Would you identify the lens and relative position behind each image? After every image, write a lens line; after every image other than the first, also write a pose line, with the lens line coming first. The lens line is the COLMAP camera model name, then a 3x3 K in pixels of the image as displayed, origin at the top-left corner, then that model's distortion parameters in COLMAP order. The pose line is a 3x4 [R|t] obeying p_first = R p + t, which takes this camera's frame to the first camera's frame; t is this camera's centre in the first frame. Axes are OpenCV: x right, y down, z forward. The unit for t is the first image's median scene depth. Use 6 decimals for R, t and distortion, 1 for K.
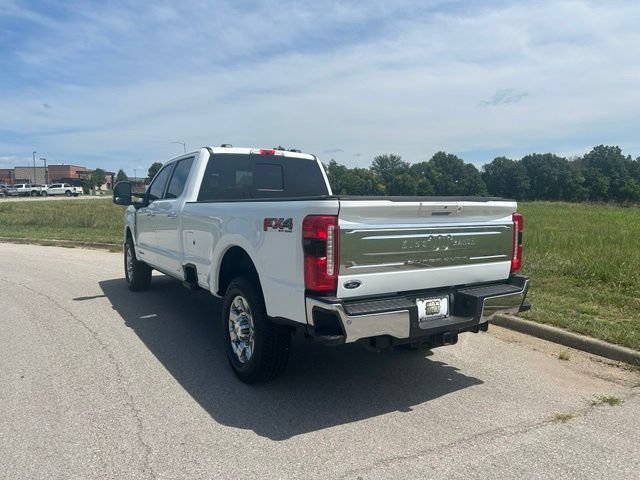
lens RADIAL K [[482.9, 0, 324.1], [0, 482.9, 238.4], [0, 0, 1]] dist [0.067731, -0.083264]
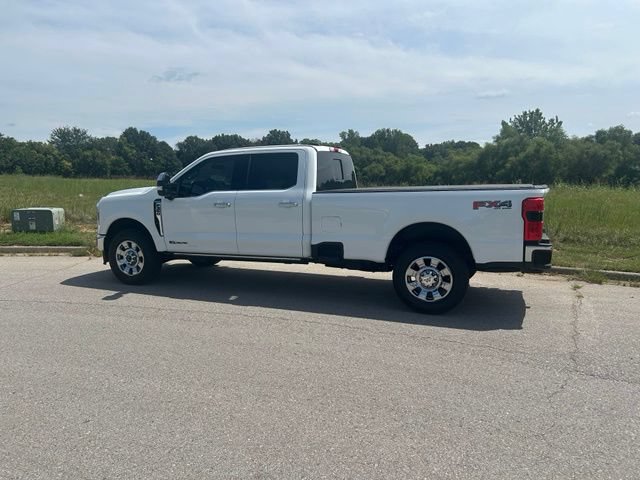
lens RADIAL K [[482.9, 0, 324.1], [0, 482.9, 238.4], [0, 0, 1]] dist [0.067731, -0.083264]
pose [[0.807583, -0.085579, 0.583512, -0.361485], [0.058903, 0.996173, 0.064578, -0.013065], [-0.586805, -0.017781, 0.809533, 0.002894]]
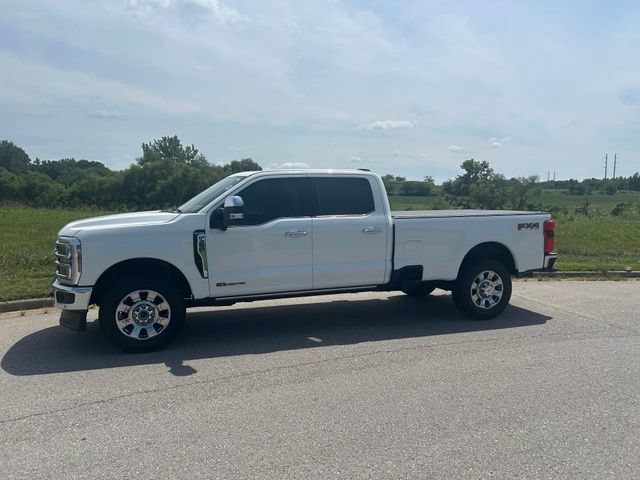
lens RADIAL K [[480.9, 0, 320.0], [0, 480.9, 240.0], [0, 0, 1]] dist [0.072865, -0.087276]
pose [[0.199361, -0.087153, 0.976043, -0.564877], [0.071491, 0.994676, 0.074215, -0.046115], [-0.977315, 0.054982, 0.204531, 0.357253]]
